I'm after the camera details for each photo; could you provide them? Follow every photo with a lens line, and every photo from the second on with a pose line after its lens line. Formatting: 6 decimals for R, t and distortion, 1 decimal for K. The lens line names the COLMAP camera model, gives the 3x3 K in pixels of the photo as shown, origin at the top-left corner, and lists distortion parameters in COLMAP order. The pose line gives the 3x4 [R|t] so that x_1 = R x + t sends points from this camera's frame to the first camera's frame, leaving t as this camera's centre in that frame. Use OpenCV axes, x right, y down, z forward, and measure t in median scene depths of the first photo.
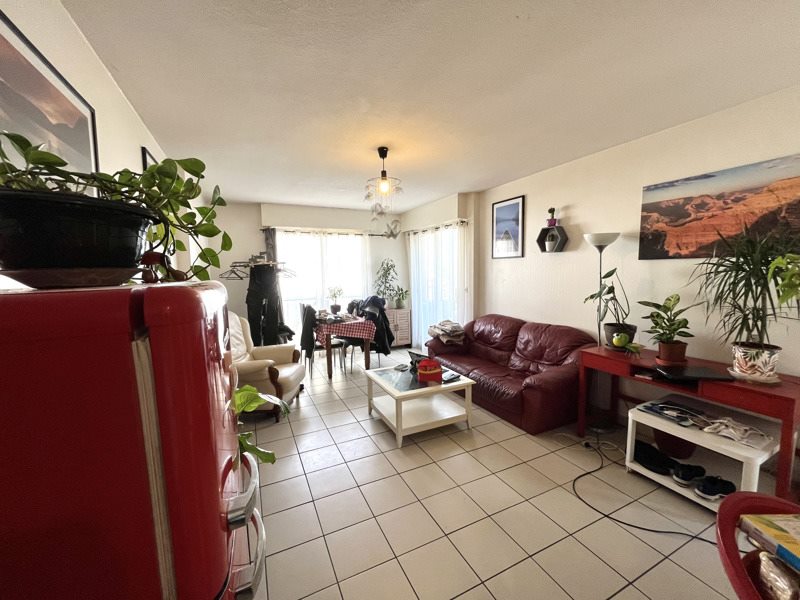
lens RADIAL K [[320.1, 0, 402.9], [0, 320.1, 299.6], [0, 0, 1]] dist [-0.008833, -0.000045]
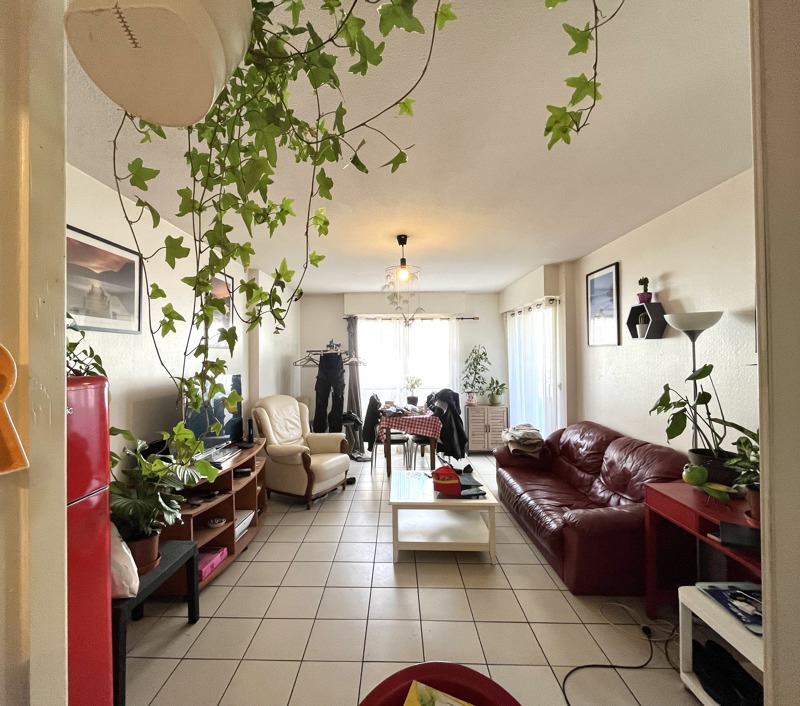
lens RADIAL K [[379.9, 0, 393.0], [0, 379.9, 354.6], [0, 0, 1]] dist [-0.001180, 0.002609]
pose [[0.892169, 0.006610, -0.451653, 0.301699], [-0.047968, 0.995626, -0.080181, -0.017120], [0.449148, 0.093200, 0.888583, 0.003239]]
